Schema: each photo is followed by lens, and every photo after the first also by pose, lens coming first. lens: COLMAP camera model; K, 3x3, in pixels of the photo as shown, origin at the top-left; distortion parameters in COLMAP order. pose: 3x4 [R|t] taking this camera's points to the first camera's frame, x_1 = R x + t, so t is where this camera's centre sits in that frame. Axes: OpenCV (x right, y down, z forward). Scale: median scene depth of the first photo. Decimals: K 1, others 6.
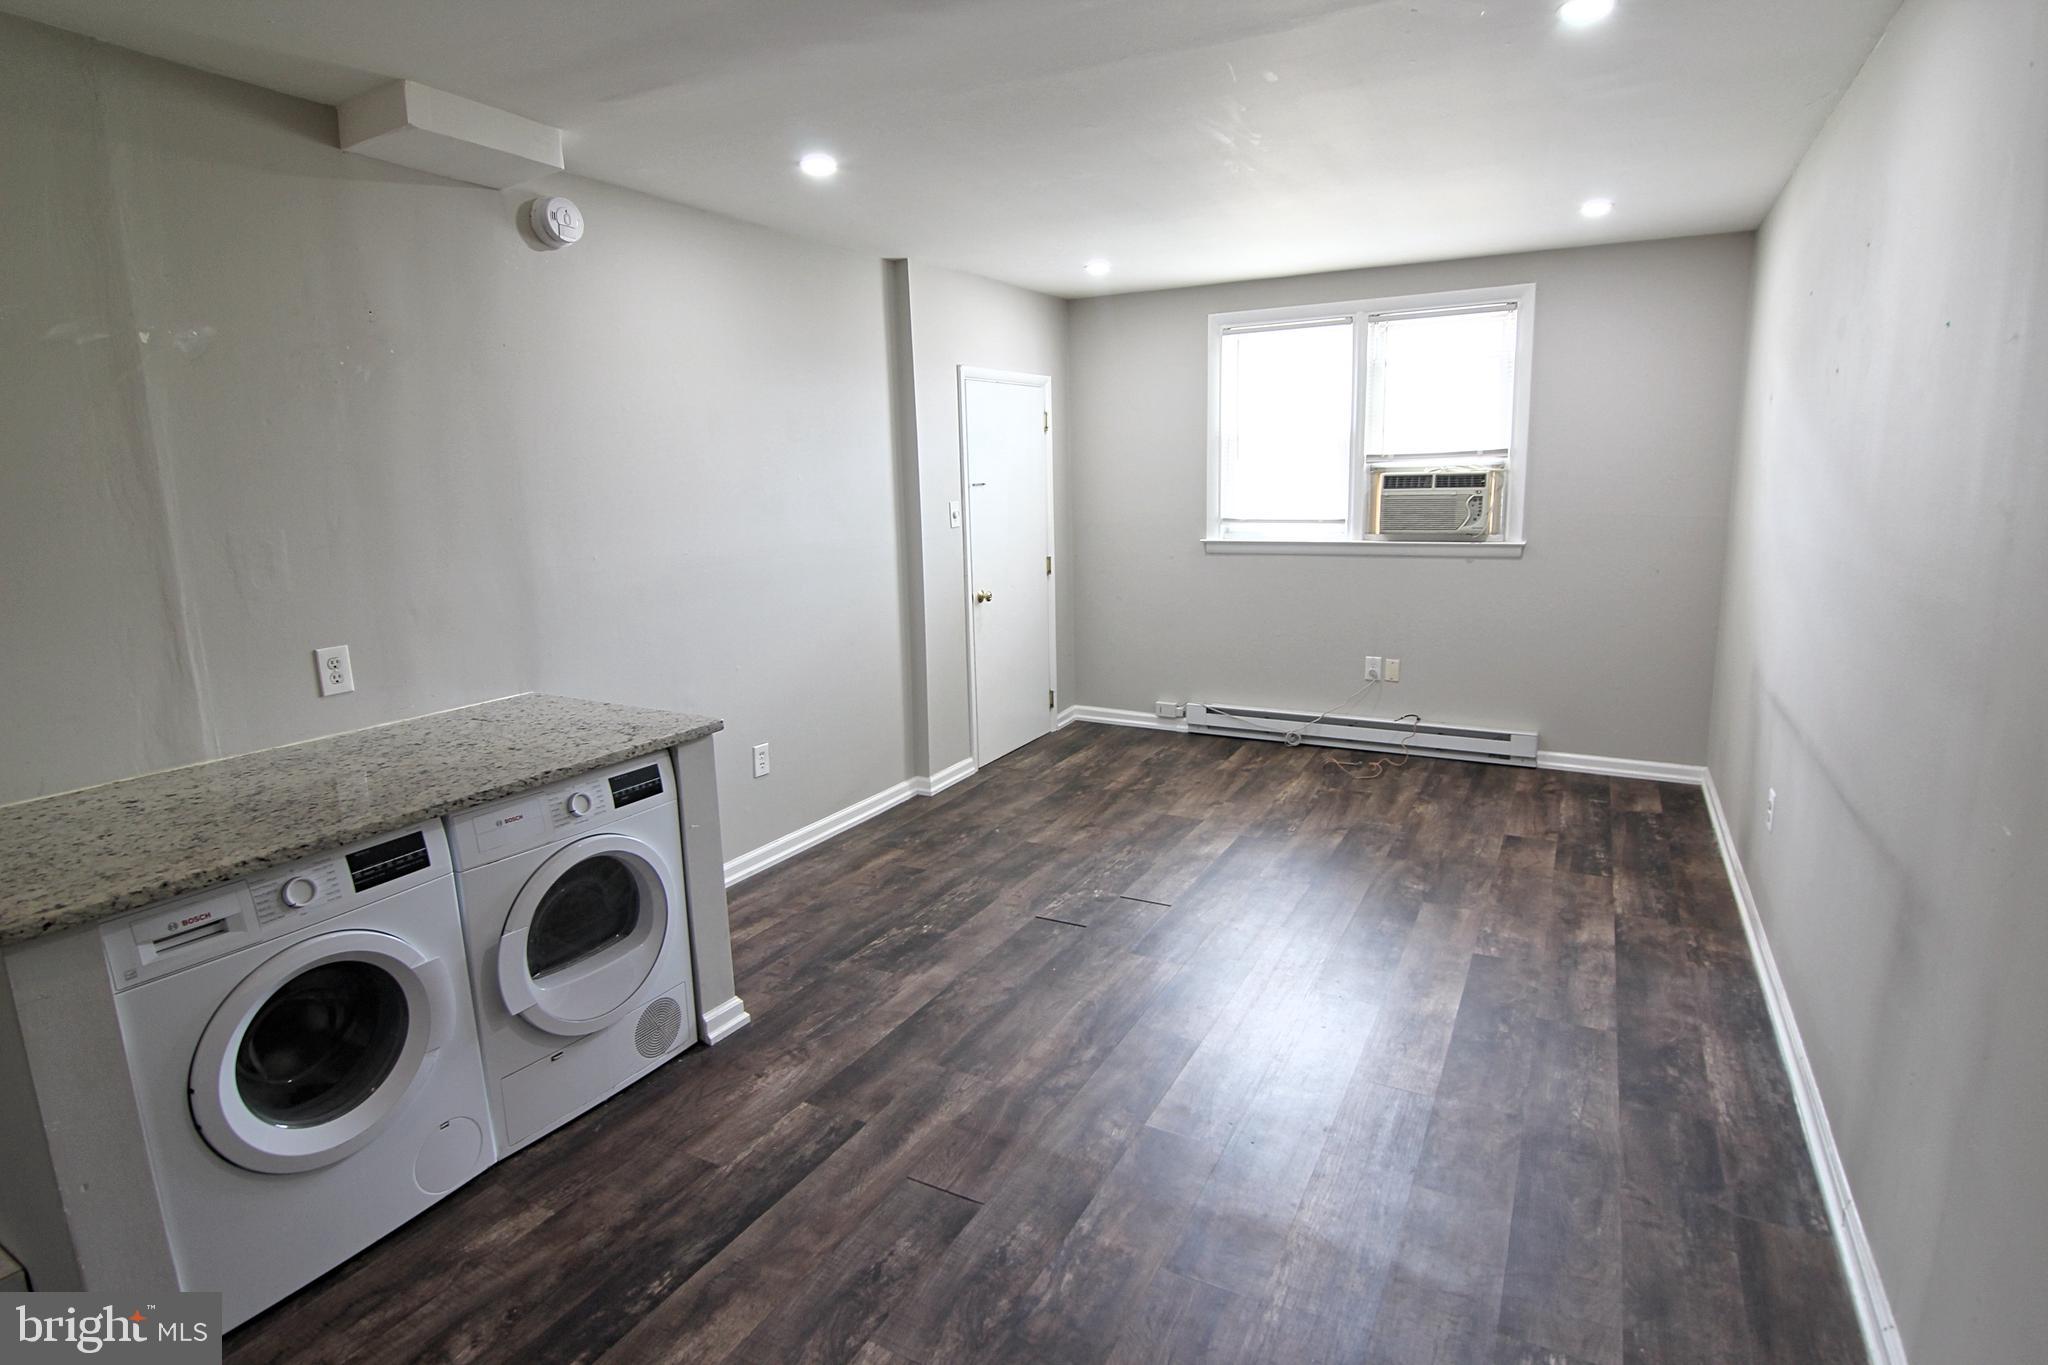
lens RADIAL K [[1027.7, 0, 1040.8], [0, 1027.7, 684.8], [0, 0, 1]] dist [-0.005759, -0.006363]
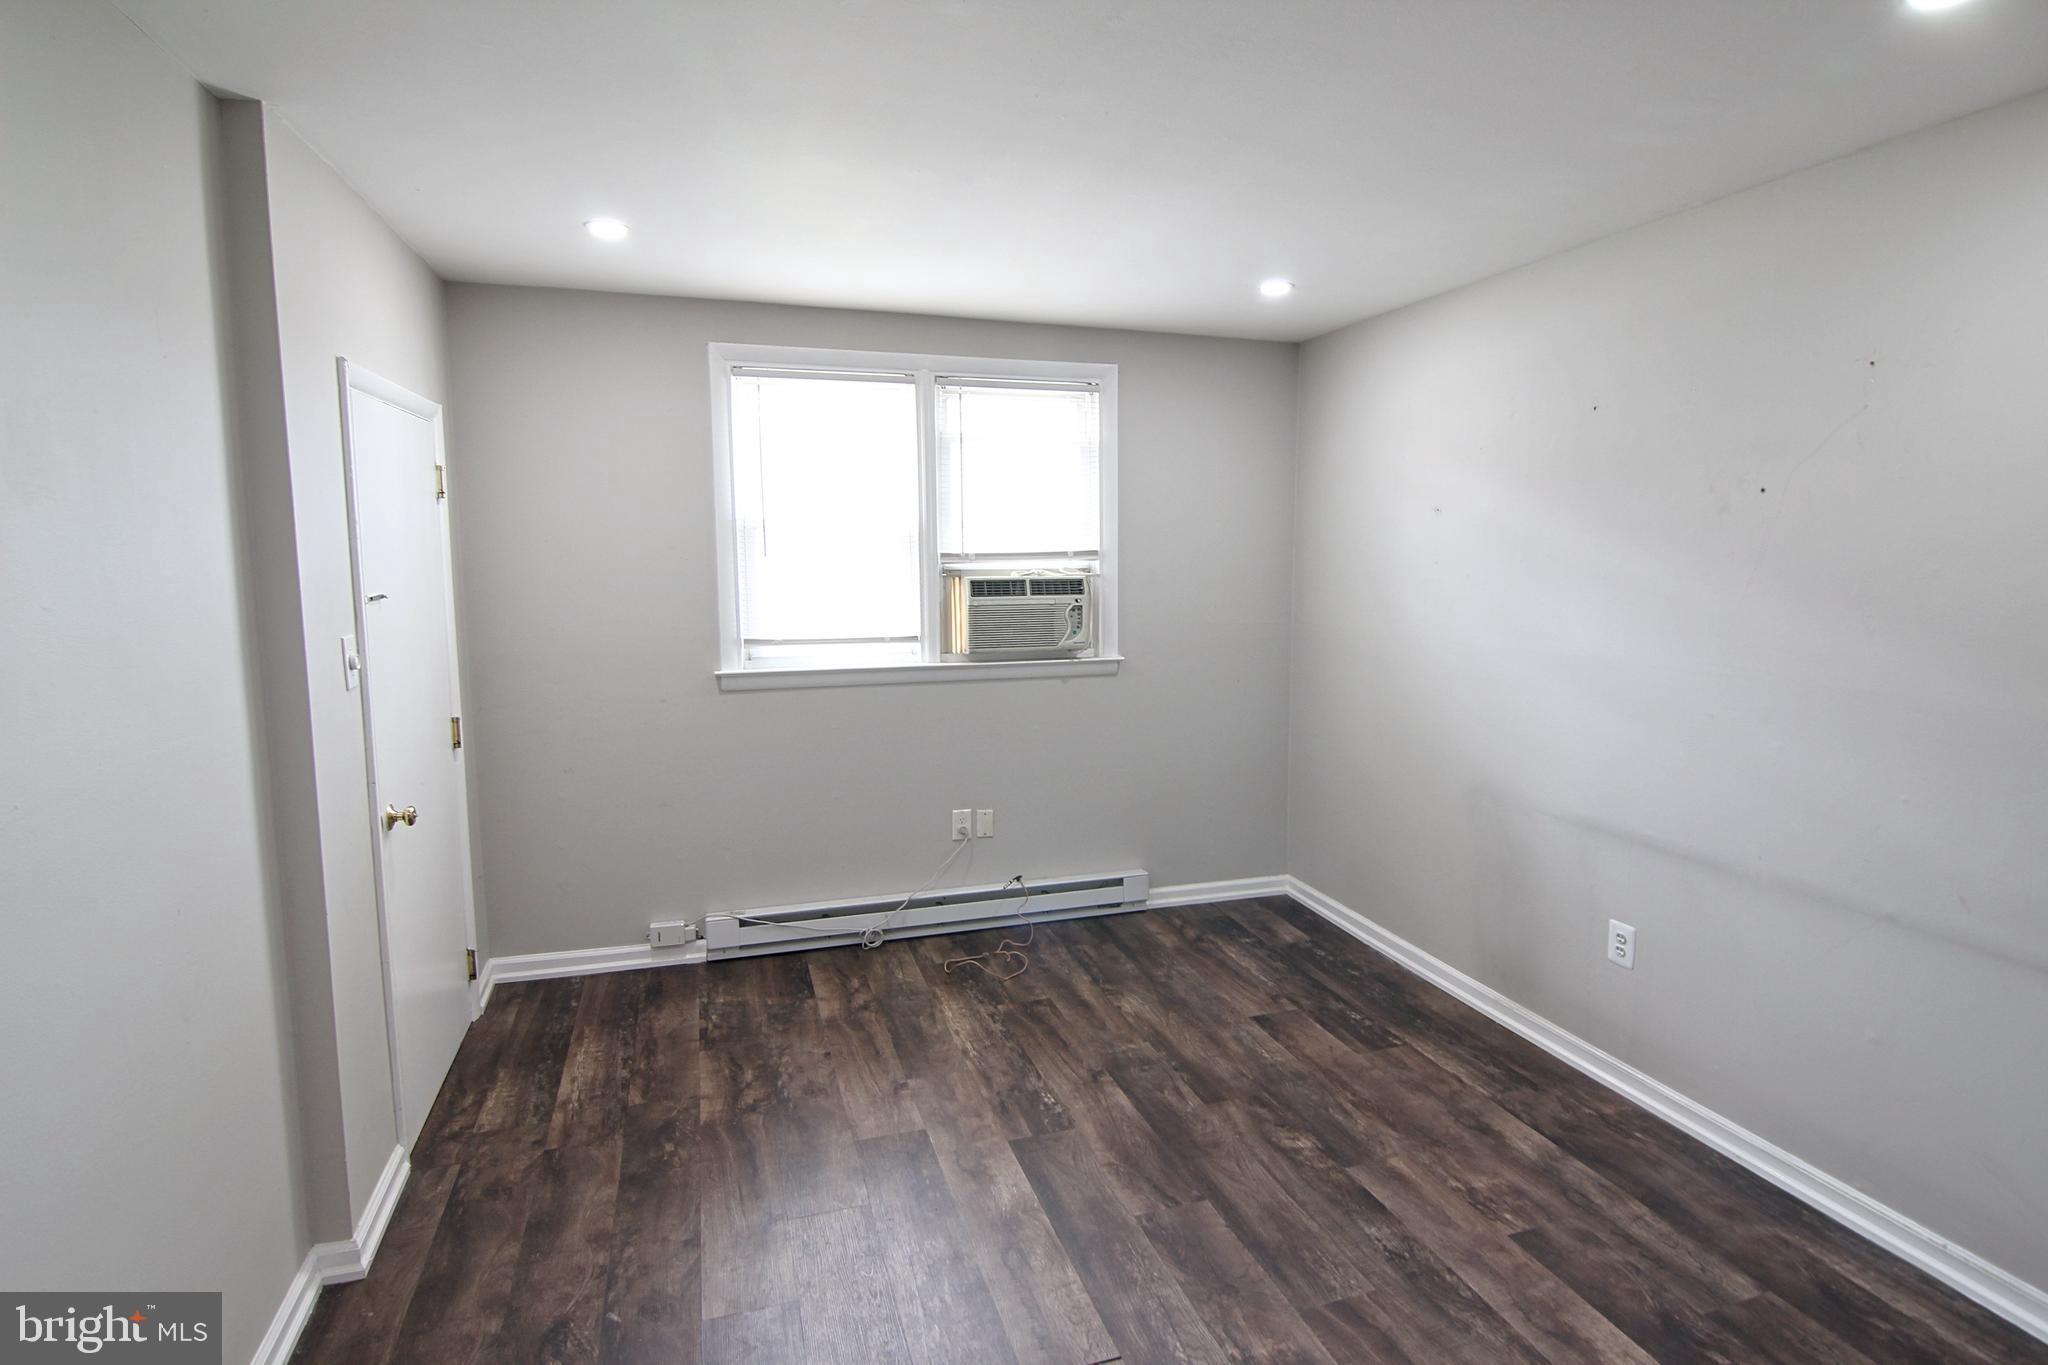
lens RADIAL K [[1027.7, 0, 1010.7], [0, 1027.7, 672.1], [0, 0, 1]] dist [-0.005759, -0.006363]
pose [[0.693848, -0.064703, 0.717209, -0.211743], [0.129769, 0.990885, -0.036149, -0.103248], [-0.708333, 0.118154, 0.695920, 0.447108]]
